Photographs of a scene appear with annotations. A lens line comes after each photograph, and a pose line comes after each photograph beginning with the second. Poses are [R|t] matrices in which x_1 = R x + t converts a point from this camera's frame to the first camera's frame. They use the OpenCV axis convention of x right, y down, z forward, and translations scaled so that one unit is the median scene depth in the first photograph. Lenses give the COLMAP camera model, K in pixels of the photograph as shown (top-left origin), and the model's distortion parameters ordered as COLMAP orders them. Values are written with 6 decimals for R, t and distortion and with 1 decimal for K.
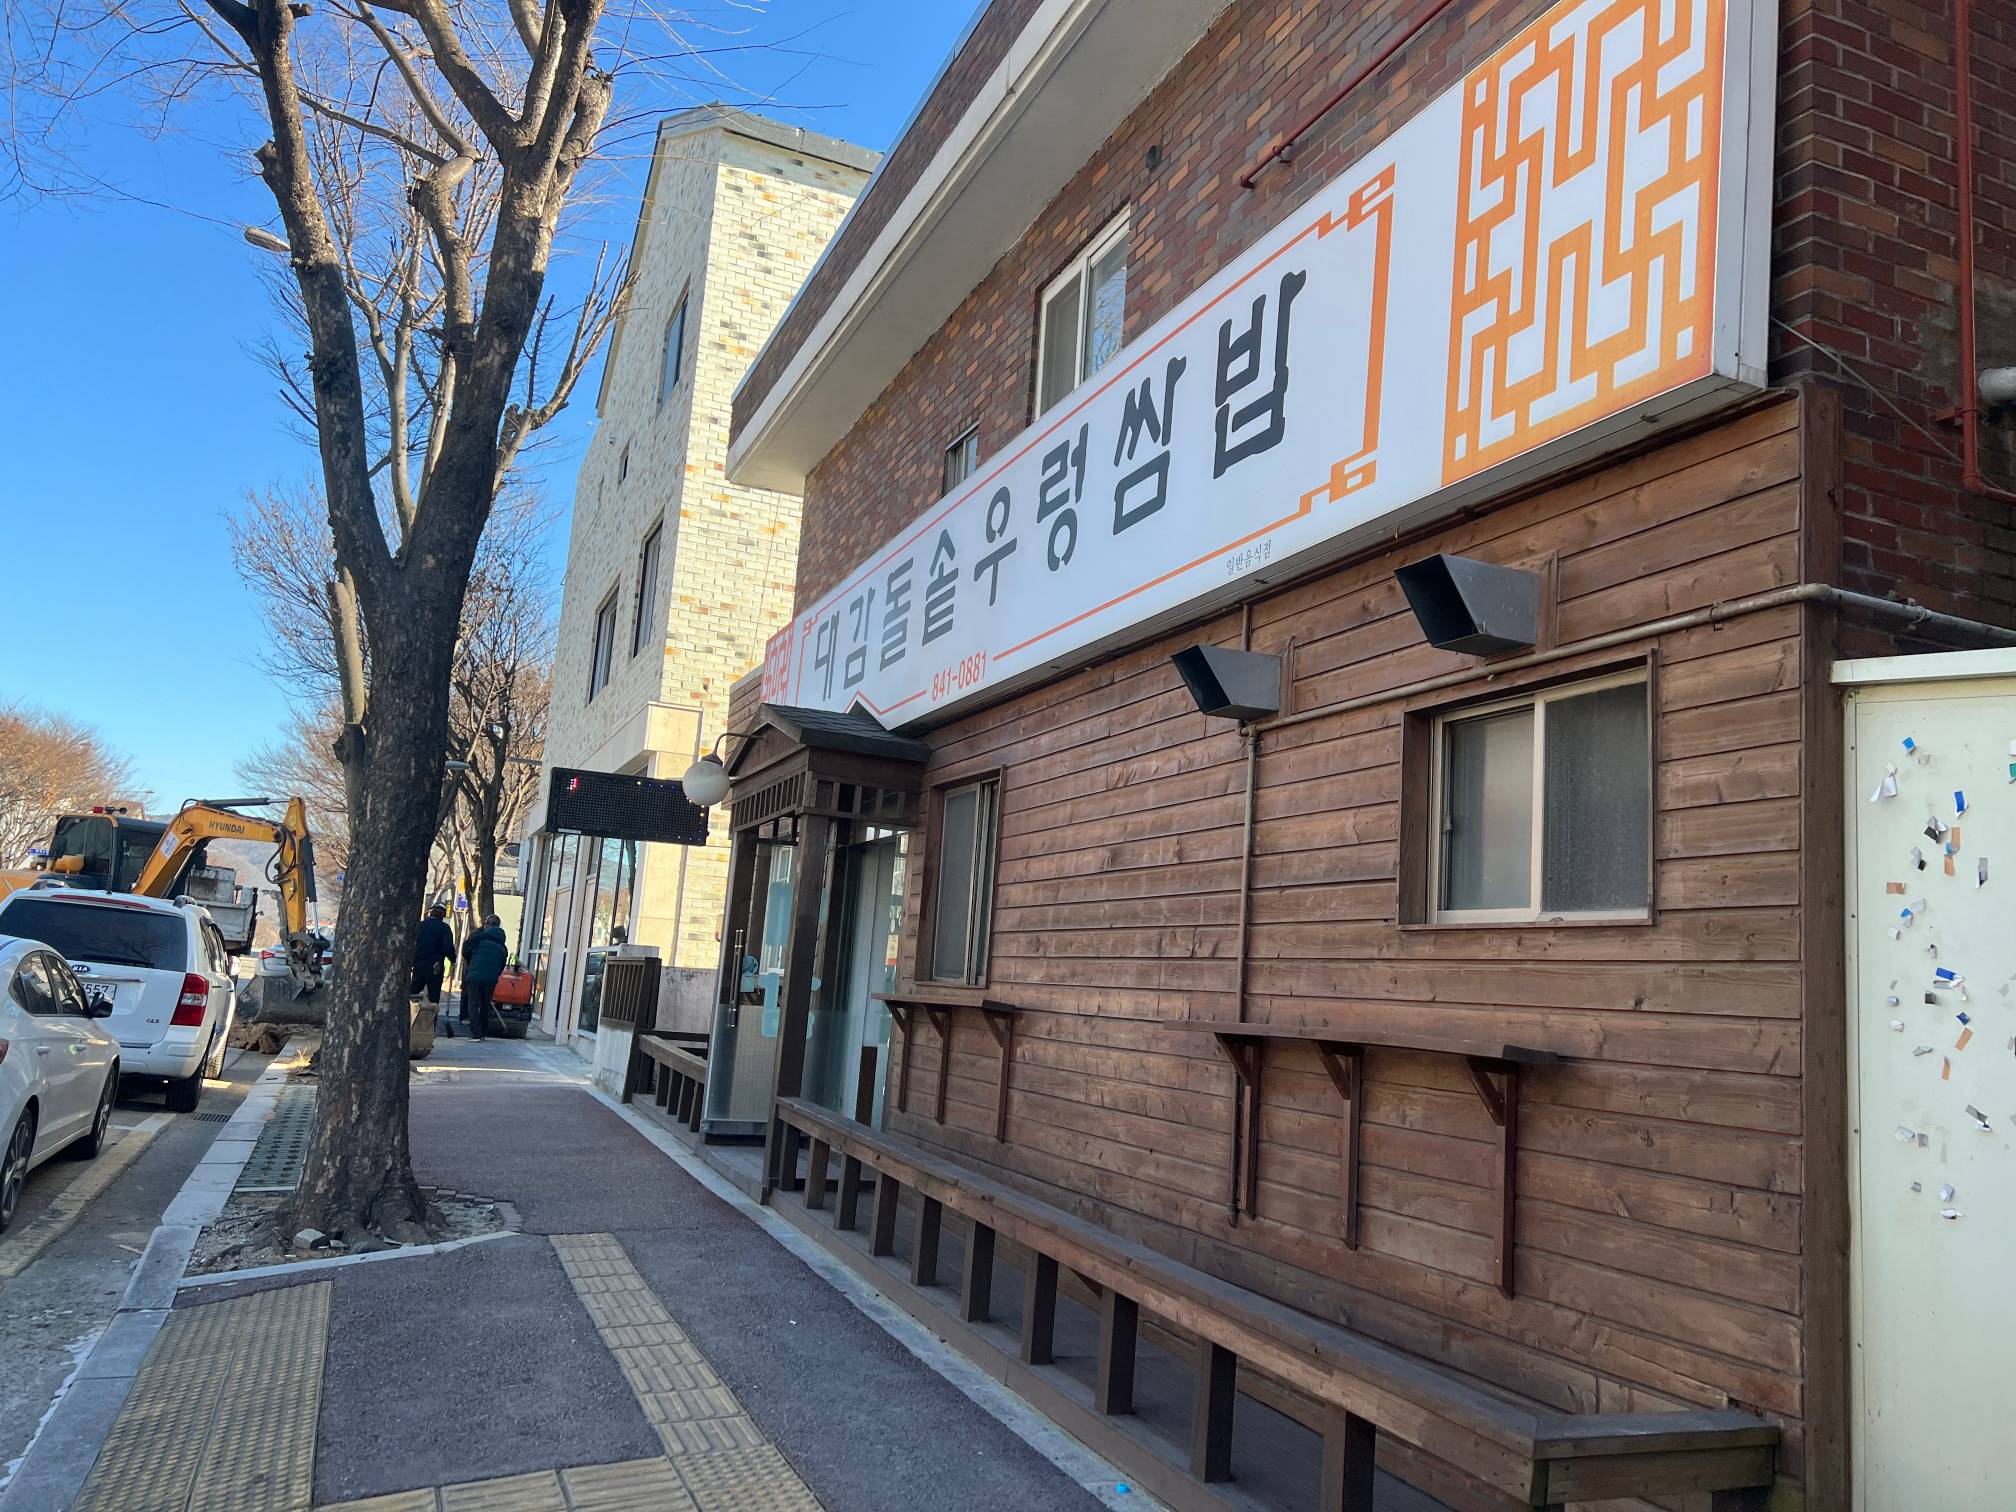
lens RADIAL K [[1511.5, 0, 1003.2], [0, 1511.5, 769.7], [0, 0, 1]] dist [0.044974, -0.054890]
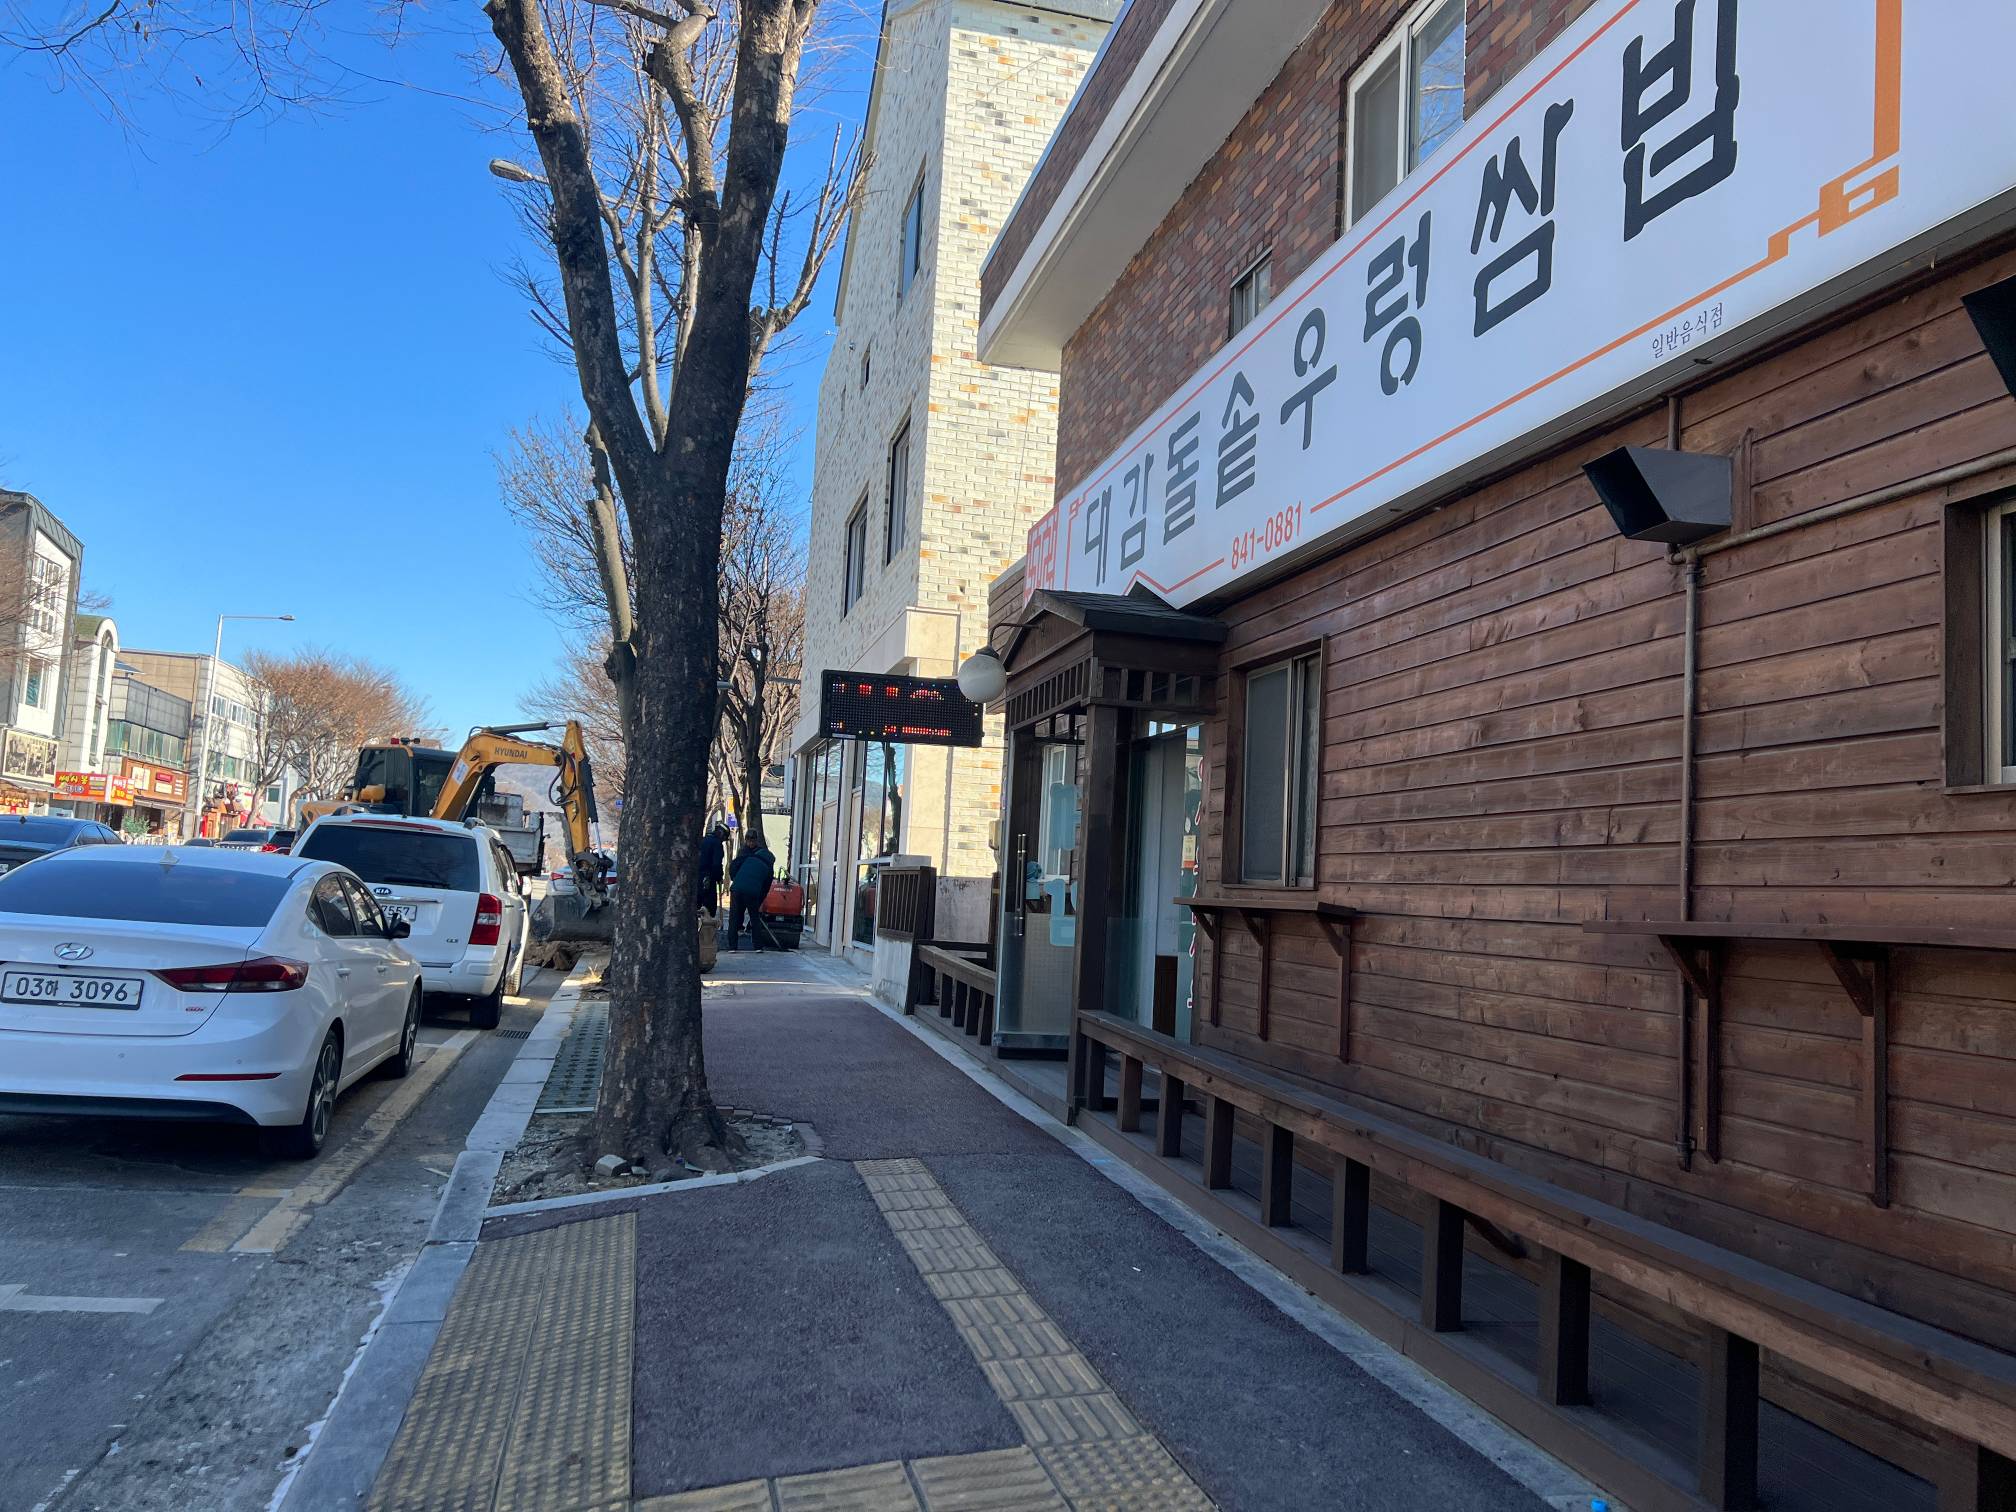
lens RADIAL K [[1520.4, 0, 1001.0], [0, 1520.4, 771.3], [0, 0, 1]] dist [0.056040, -0.083359]
pose [[0.986004, -0.035802, -0.162831, -0.059347], [0.045684, 0.997308, 0.057352, 0.022314], [0.160340, -0.063988, 0.984986, 0.133260]]
